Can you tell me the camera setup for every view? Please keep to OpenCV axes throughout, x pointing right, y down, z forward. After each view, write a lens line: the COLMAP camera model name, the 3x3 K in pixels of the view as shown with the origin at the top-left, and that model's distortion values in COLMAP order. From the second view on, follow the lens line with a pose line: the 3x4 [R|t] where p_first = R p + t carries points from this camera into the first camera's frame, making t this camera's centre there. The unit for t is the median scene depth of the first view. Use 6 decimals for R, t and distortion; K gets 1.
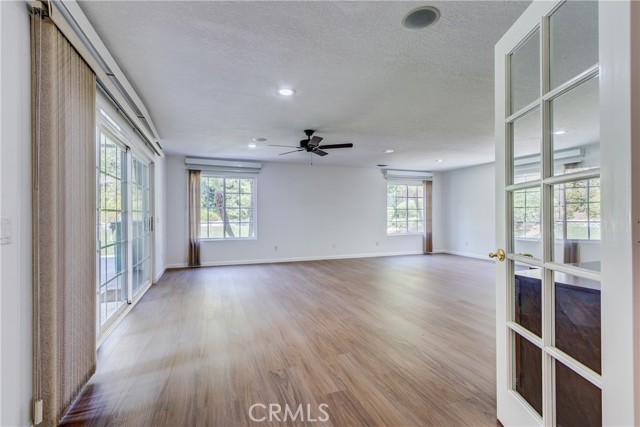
lens RADIAL K [[291.2, 0, 313.0], [0, 291.2, 215.1], [0, 0, 1]] dist [0.008310, -0.000745]
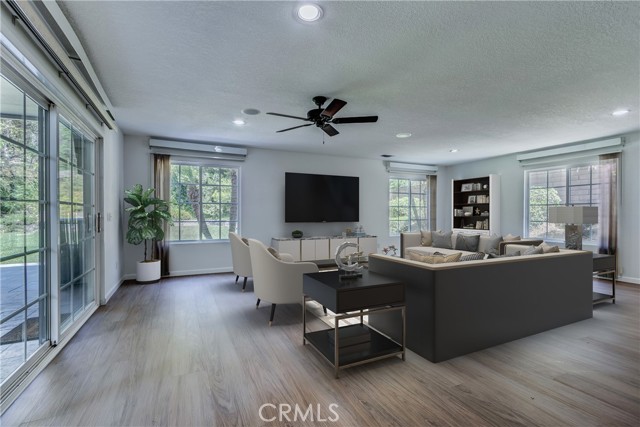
lens RADIAL K [[291.2, 0, 313.0], [0, 291.2, 215.1], [0, 0, 1]] dist [0.008310, -0.000745]
pose [[0.996382, 0.002757, 0.084938, -0.076193], [-0.002855, 0.999995, 0.001028, 0.008062], [-0.084935, -0.001267, 0.996386, 0.206290]]
